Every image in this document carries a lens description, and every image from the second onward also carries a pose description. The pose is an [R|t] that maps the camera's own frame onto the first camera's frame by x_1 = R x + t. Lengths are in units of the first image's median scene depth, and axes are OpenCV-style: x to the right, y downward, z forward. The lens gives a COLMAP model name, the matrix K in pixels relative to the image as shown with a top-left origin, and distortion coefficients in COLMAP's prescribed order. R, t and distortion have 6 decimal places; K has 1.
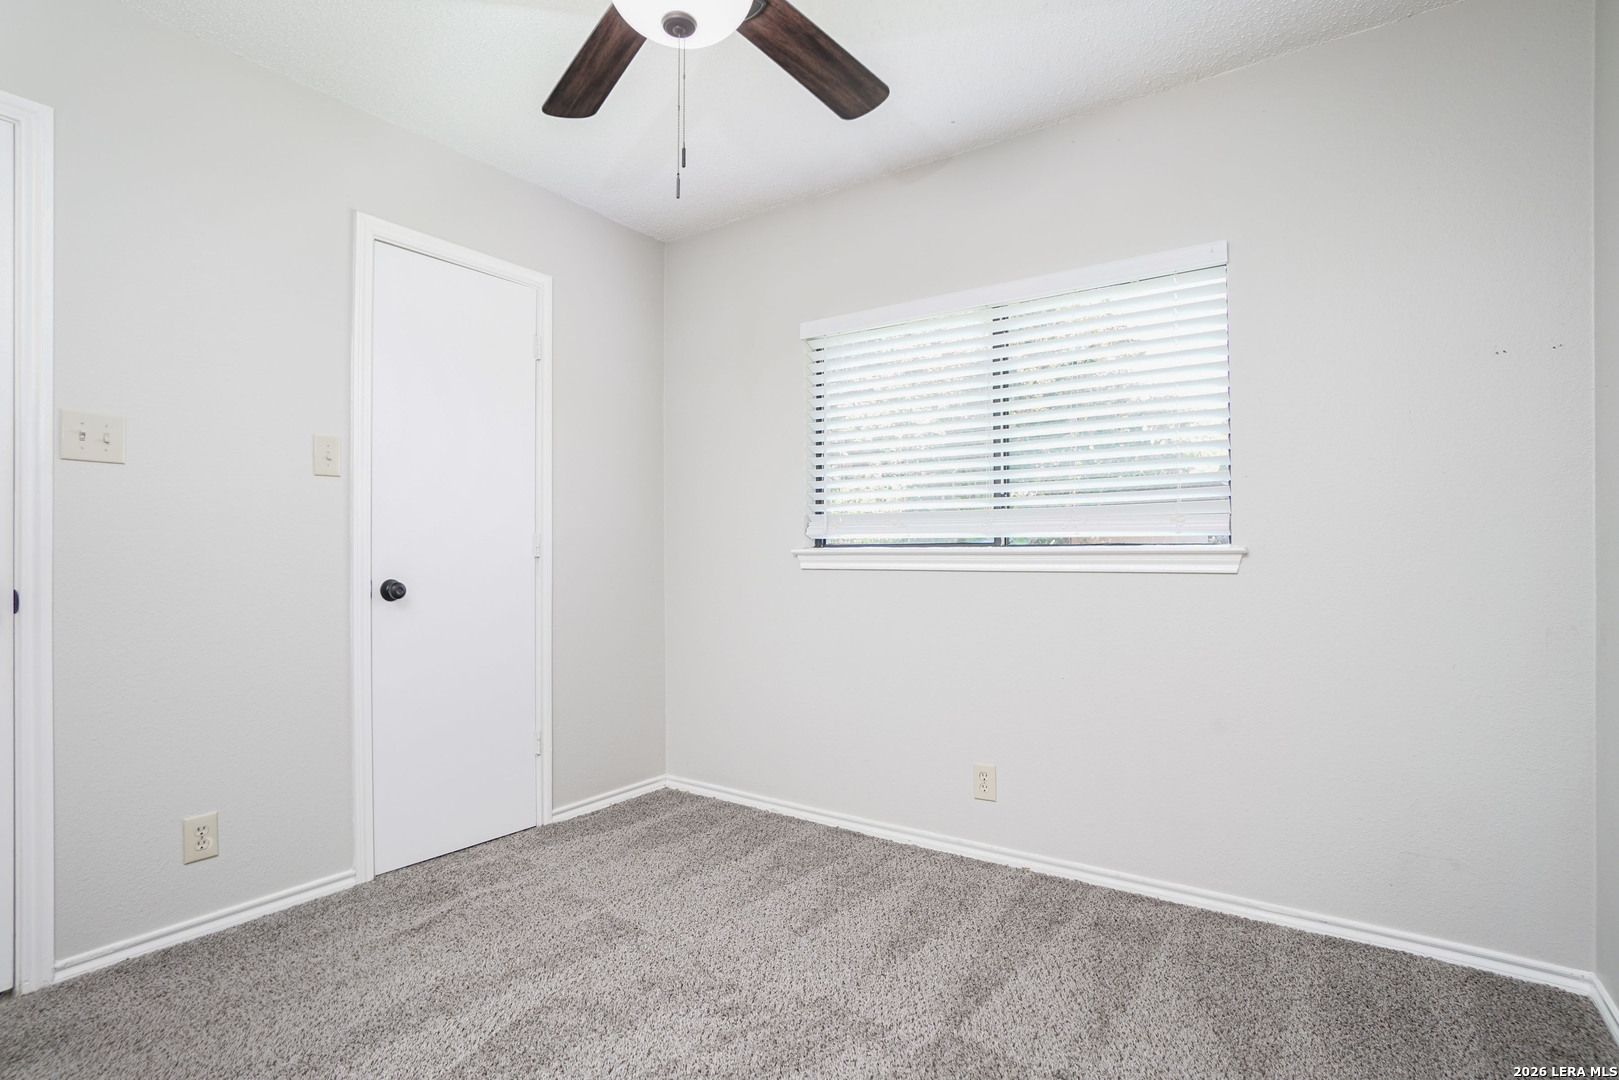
lens RADIAL K [[798.3, 0, 795.3], [0, 798.3, 544.1], [0, 0, 1]] dist [-0.056873, 0.027165]
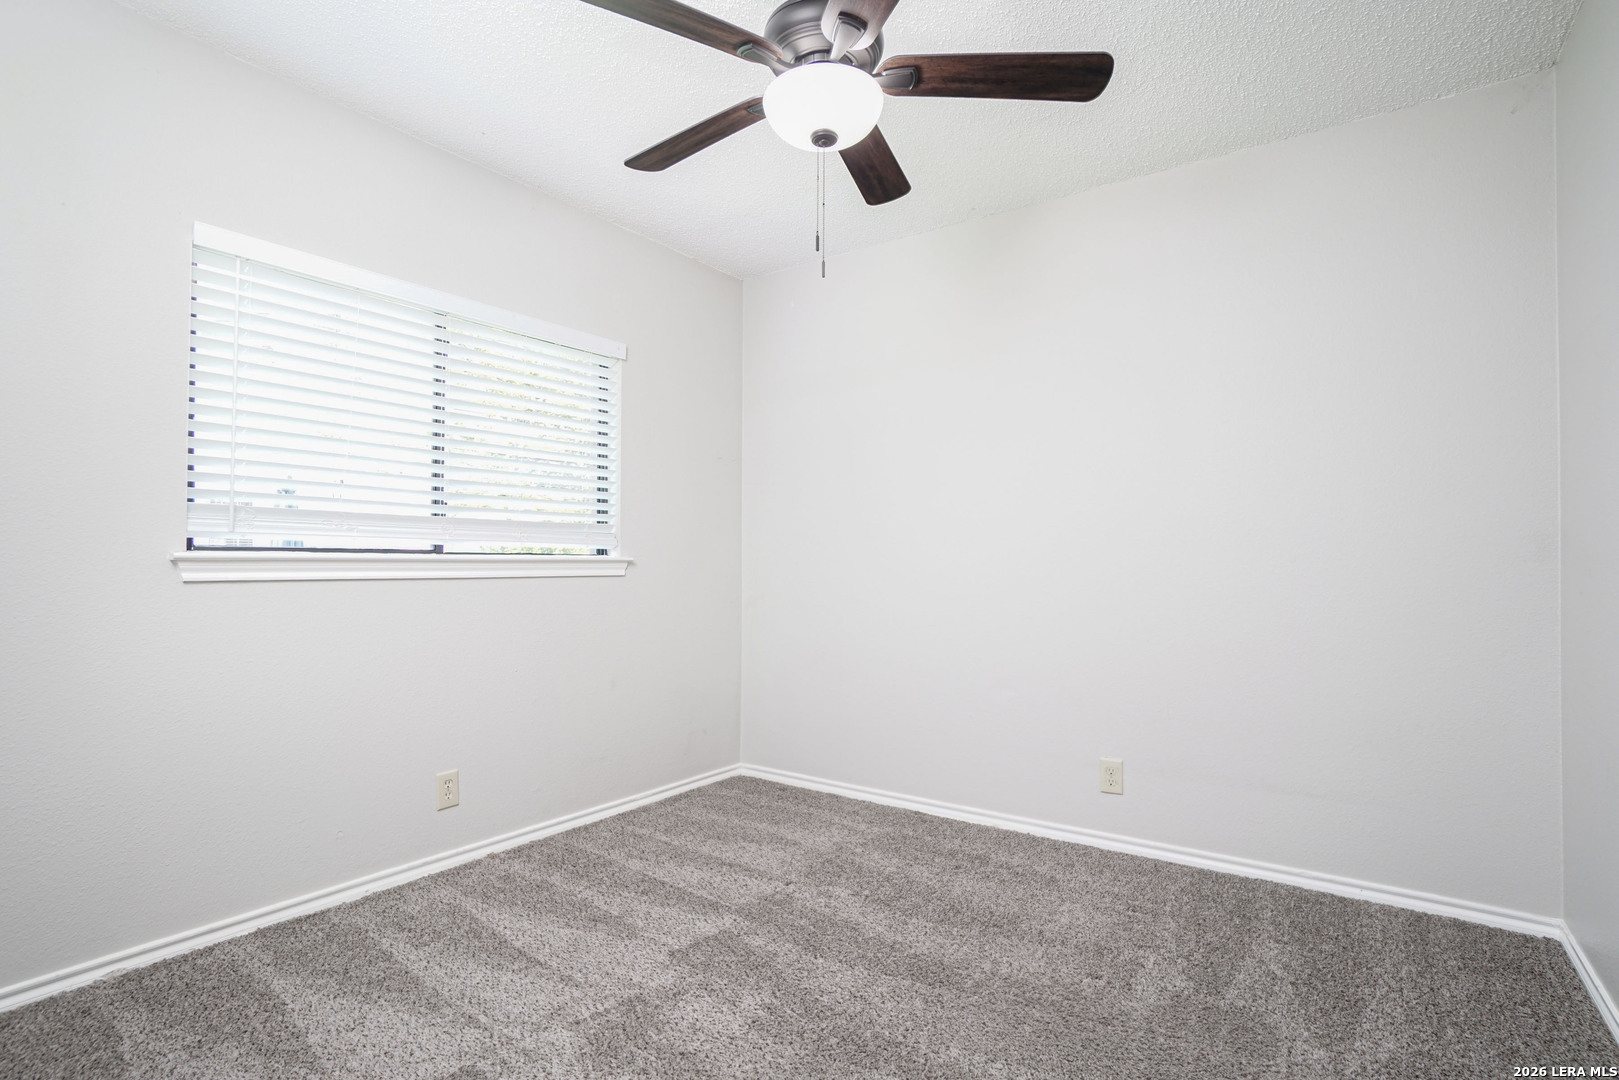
lens RADIAL K [[798.3, 0, 795.3], [0, 798.3, 544.1], [0, 0, 1]] dist [-0.056873, 0.027165]
pose [[0.011551, 0.027097, 0.999566, -0.823320], [-0.012600, 0.999557, -0.026951, 0.013345], [-0.999854, -0.012283, 0.011887, 0.603954]]
